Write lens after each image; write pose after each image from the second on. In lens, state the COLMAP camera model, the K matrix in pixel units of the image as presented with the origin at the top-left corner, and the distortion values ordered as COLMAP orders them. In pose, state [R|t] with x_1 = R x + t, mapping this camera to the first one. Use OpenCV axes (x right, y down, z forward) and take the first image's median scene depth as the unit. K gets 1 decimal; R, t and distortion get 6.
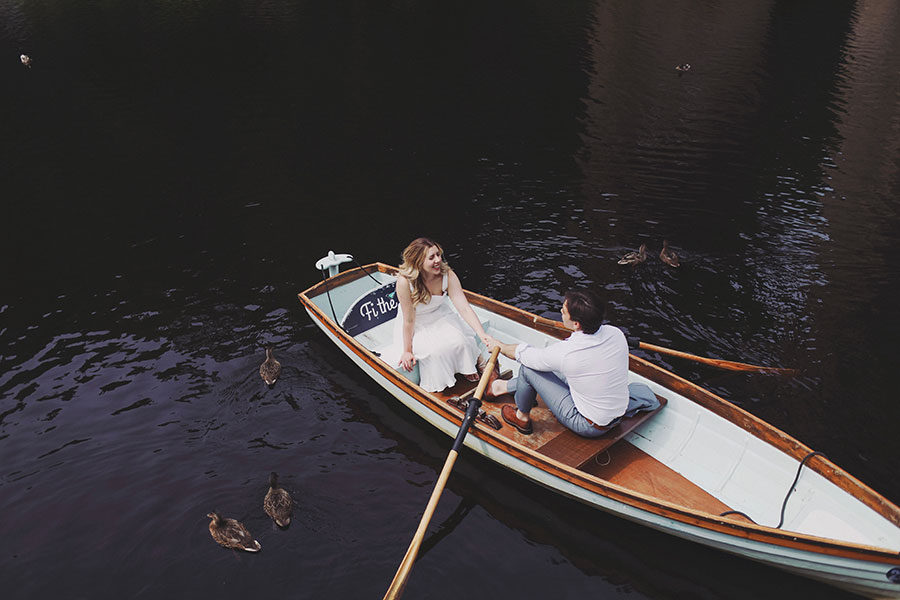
lens RADIAL K [[848.9, 0, 450.0], [0, 848.9, 300.0], [0, 0, 1]] dist [-0.007401, 0.089054]
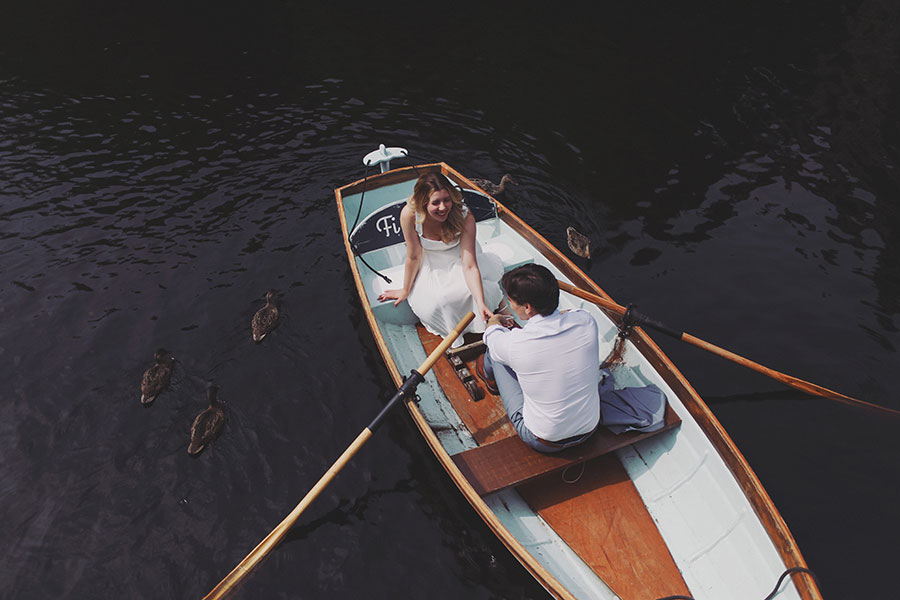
lens RADIAL K [[848.9, 0, 450.0], [0, 848.9, 300.0], [0, 0, 1]] dist [-0.007401, 0.089054]
pose [[0.922683, 0.203686, -0.327367, 0.261453], [-0.132780, 0.964995, 0.226174, -0.118368], [0.361975, -0.165219, 0.917429, 0.215912]]
